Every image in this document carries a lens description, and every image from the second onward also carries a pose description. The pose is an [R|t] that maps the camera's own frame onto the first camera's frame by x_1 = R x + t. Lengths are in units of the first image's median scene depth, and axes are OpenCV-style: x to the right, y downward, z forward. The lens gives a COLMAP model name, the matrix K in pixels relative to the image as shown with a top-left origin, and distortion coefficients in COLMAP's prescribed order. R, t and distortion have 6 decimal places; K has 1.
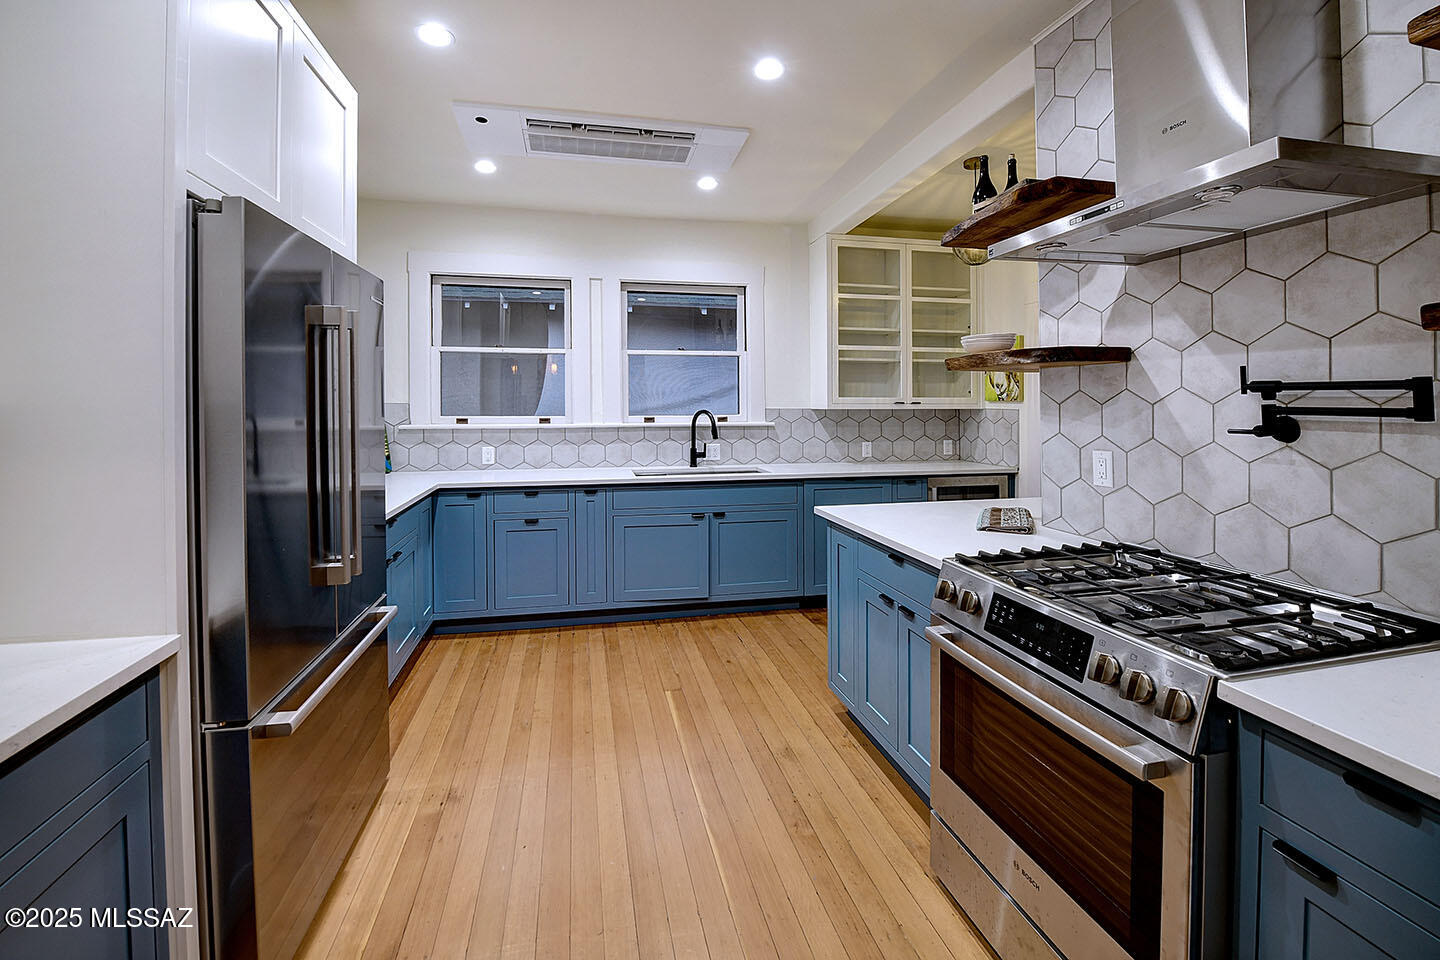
lens RADIAL K [[570.9, 0, 706.5], [0, 570.9, 415.4], [0, 0, 1]] dist [-0.000119, 0.000051]
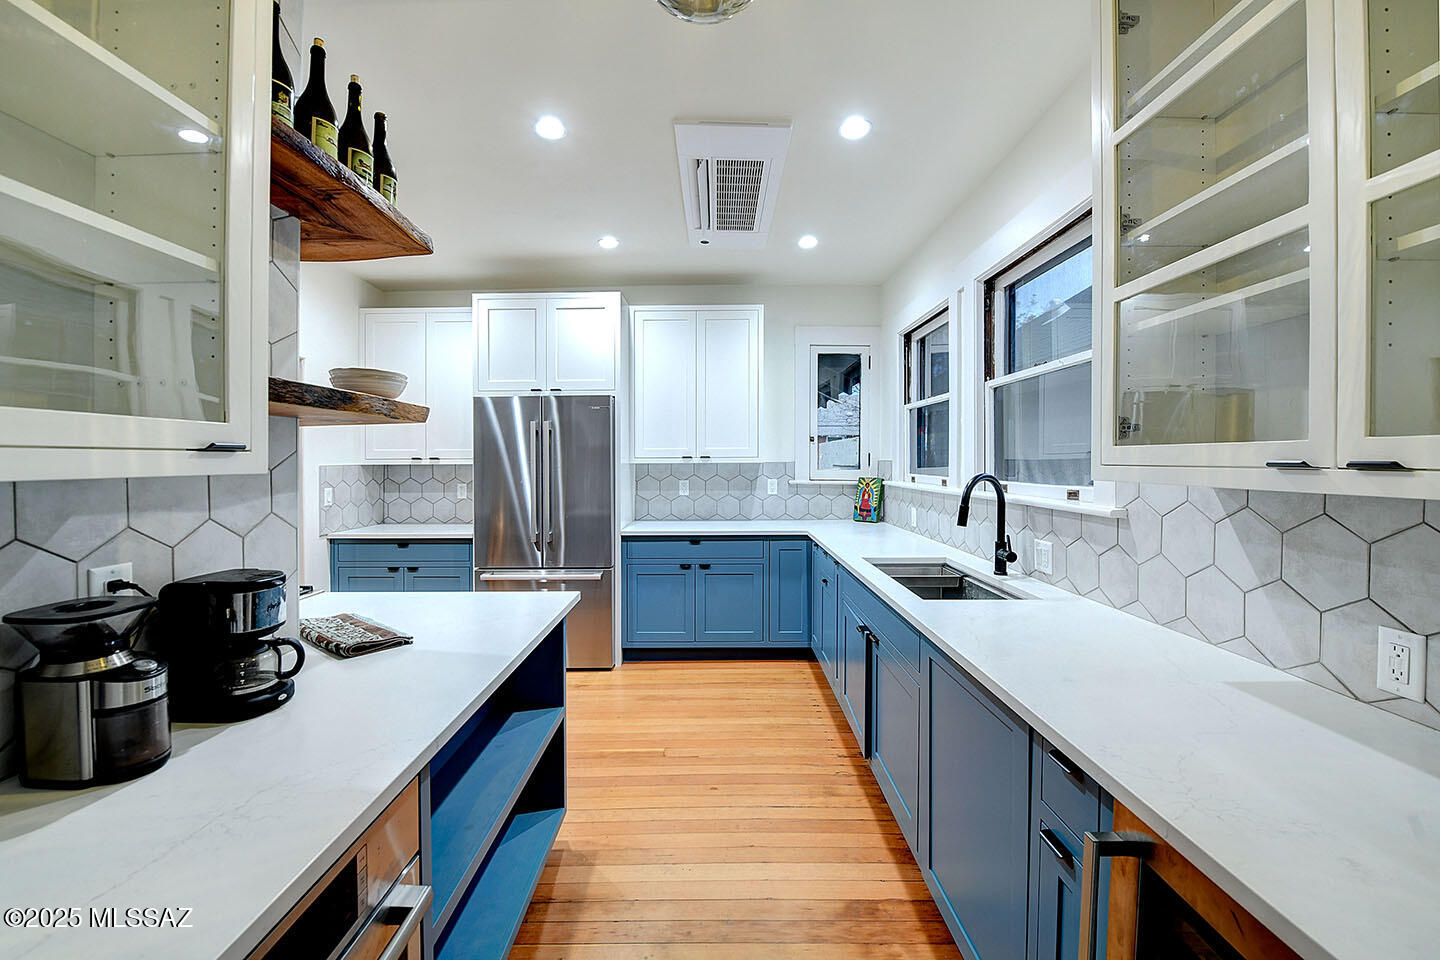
lens RADIAL K [[621.2, 0, 720.0], [0, 621.2, 480.0], [0, 0, 1]] dist [-0.000222, -0.000065]
pose [[-0.207442, 0.031652, -0.977735, 0.628620], [-0.010607, 0.999345, 0.034602, -0.021958], [0.978190, 0.017548, -0.206970, 0.848344]]
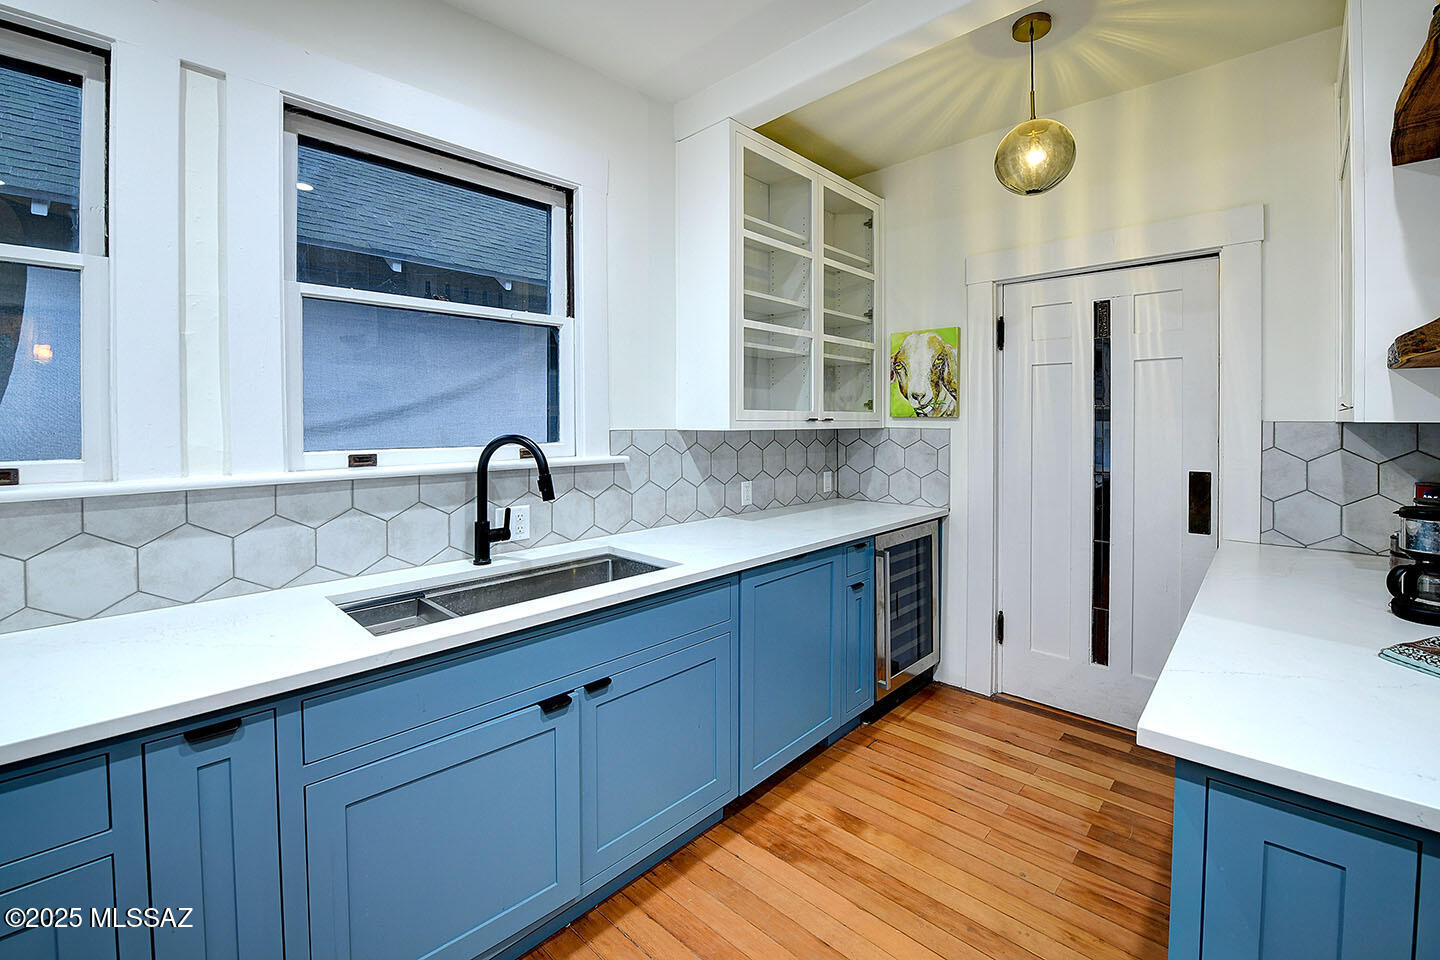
lens RADIAL K [[595.4, 0, 698.6], [0, 595.4, 427.2], [0, 0, 1]] dist [-0.008331, -0.000306]
pose [[0.838828, -0.006231, 0.544361, -0.132735], [0.010990, 0.999925, -0.005490, -0.011197], [-0.544286, 0.010588, 0.838833, 0.515999]]
